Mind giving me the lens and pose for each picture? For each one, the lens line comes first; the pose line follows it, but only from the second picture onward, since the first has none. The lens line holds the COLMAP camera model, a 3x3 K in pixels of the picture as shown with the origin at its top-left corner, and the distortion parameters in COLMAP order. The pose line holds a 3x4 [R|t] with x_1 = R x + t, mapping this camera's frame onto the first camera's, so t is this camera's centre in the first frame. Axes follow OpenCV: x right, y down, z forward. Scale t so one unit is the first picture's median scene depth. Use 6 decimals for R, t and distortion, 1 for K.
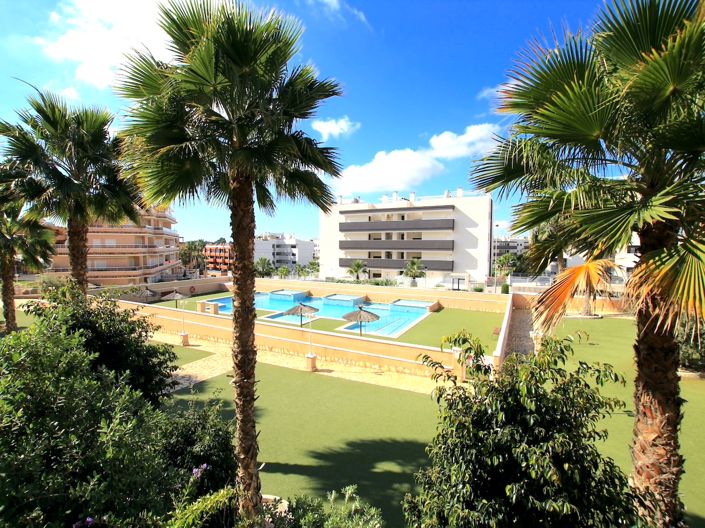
lens RADIAL K [[326.8, 0, 351.3], [0, 326.8, 255.8], [0, 0, 1]] dist [-0.052676, 0.014807]
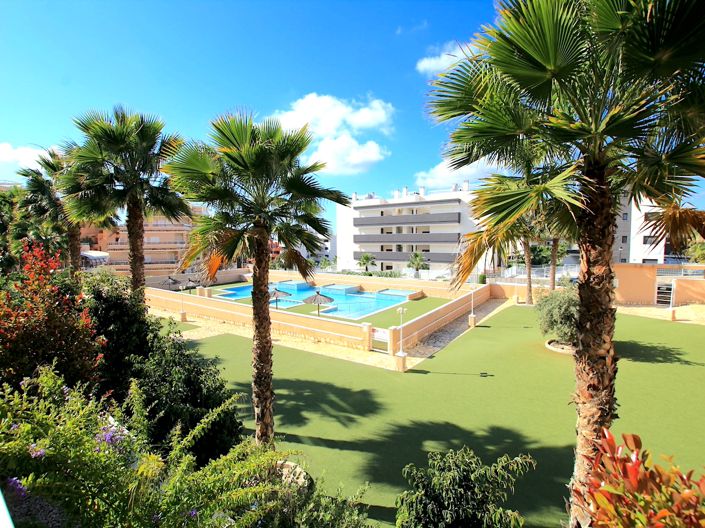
lens RADIAL K [[326.8, 0, 351.3], [0, 326.8, 255.8], [0, 0, 1]] dist [-0.052676, 0.014807]
pose [[0.991174, -0.005841, -0.132435, 0.100530], [0.008404, 0.999788, 0.018801, 0.001275], [0.132297, -0.019748, 0.991013, -0.052708]]
